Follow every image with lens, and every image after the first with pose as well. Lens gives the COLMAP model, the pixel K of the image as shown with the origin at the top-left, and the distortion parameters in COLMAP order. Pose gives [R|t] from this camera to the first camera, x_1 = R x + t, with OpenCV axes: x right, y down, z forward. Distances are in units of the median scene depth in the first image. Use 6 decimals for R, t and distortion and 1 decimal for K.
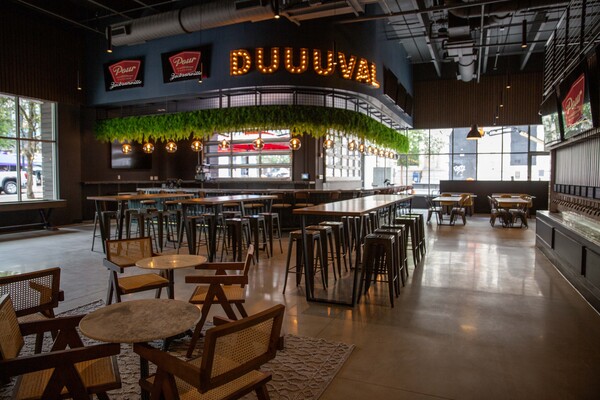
lens RADIAL K [[407.5, 0, 300.3], [0, 407.5, 198.3], [0, 0, 1]] dist [-0.033235, 0.028929]
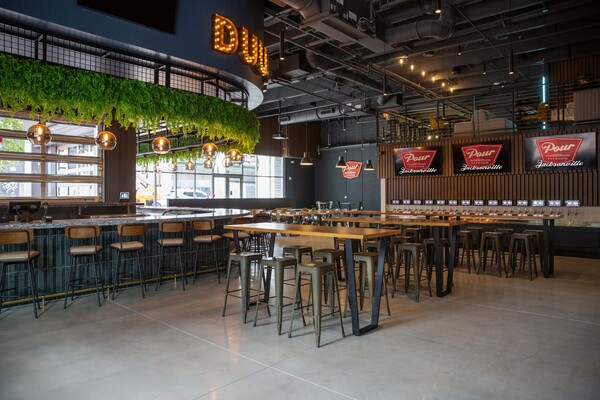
lens RADIAL K [[407.5, 0, 300.0], [0, 407.5, 198.1], [0, 0, 1]] dist [-0.033235, 0.028929]
pose [[0.306451, -0.008289, 0.951851, -0.578310], [0.049590, 0.998743, -0.007268, -0.029286], [-0.950594, 0.049429, 0.306476, 0.498161]]
